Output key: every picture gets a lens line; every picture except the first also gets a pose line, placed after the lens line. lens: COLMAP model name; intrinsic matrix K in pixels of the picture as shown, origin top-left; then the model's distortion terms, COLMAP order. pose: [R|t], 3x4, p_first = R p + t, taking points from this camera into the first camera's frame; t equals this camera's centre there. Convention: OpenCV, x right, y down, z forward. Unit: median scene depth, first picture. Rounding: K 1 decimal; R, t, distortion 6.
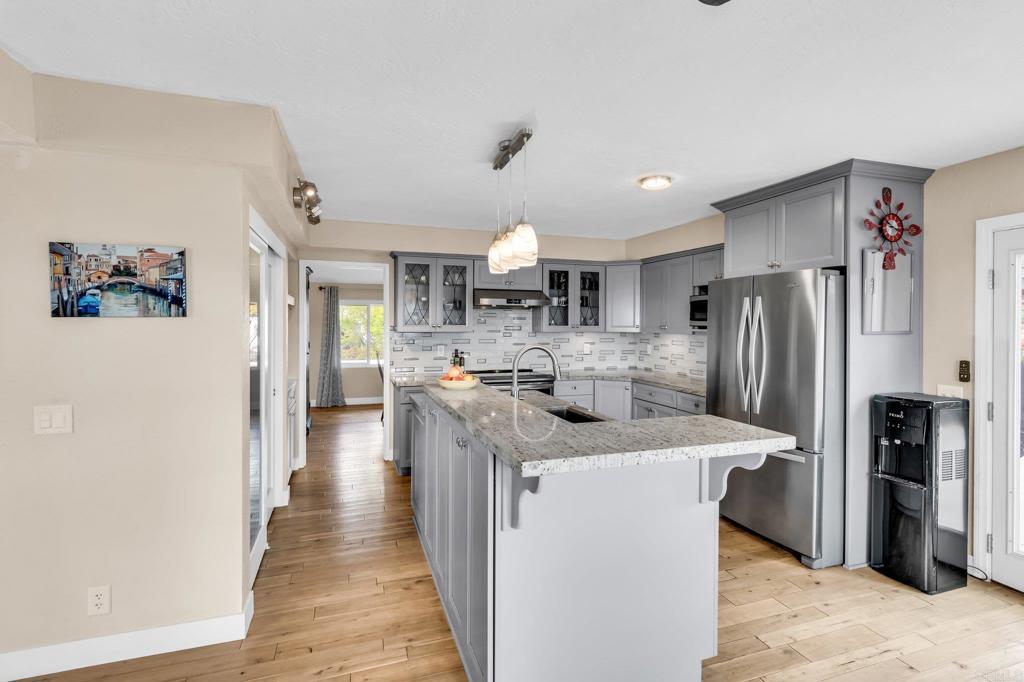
lens RADIAL K [[474.1, 0, 482.1], [0, 474.1, 327.2], [0, 0, 1]] dist [0.000784, 0.000353]
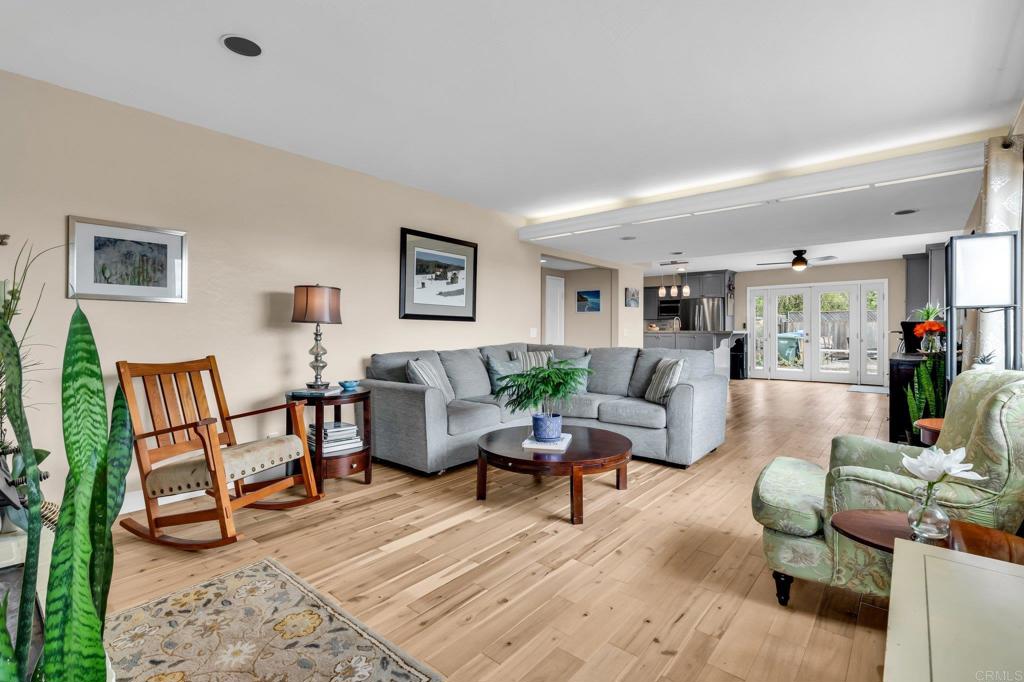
lens RADIAL K [[474.1, 0, 482.1], [0, 474.1, 327.2], [0, 0, 1]] dist [0.000784, 0.000353]
pose [[0.874068, 0.002946, 0.485795, -2.748478], [0.003139, 0.999926, -0.011712, 0.142009], [-0.485794, 0.011761, 0.873994, -1.355849]]
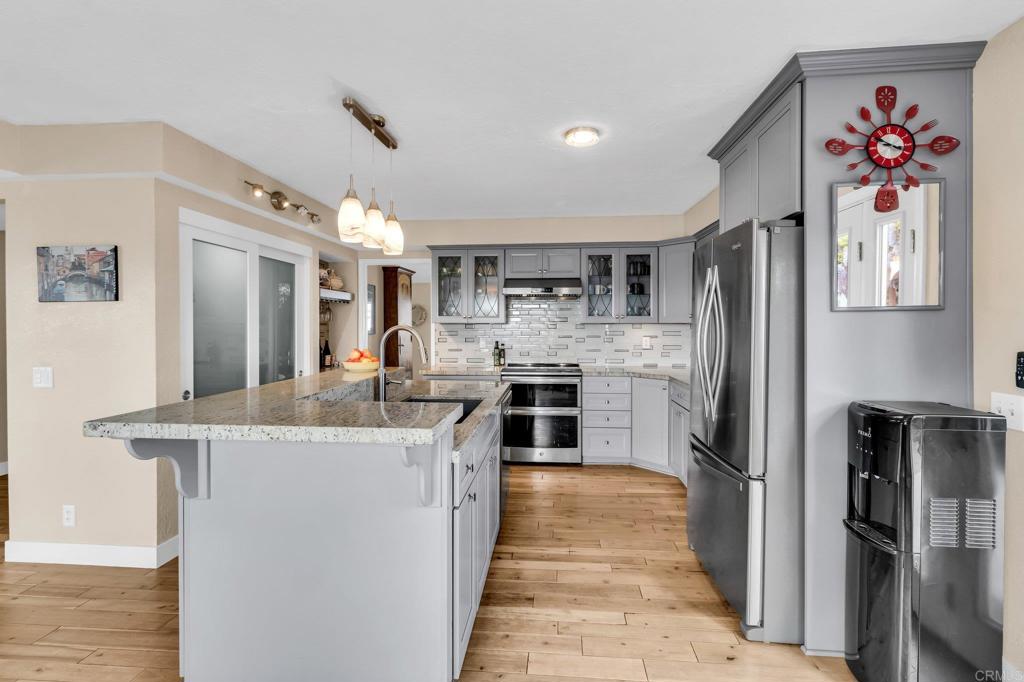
lens RADIAL K [[465.8, 0, 510.5], [0, 465.8, 329.3], [0, 0, 1]] dist [0.001449, 0.000432]
pose [[0.921705, 0.000506, -0.387891, 0.630887], [-0.001021, 0.999999, -0.001123, 0.041853], [0.387890, 0.001431, 0.921705, 0.209572]]
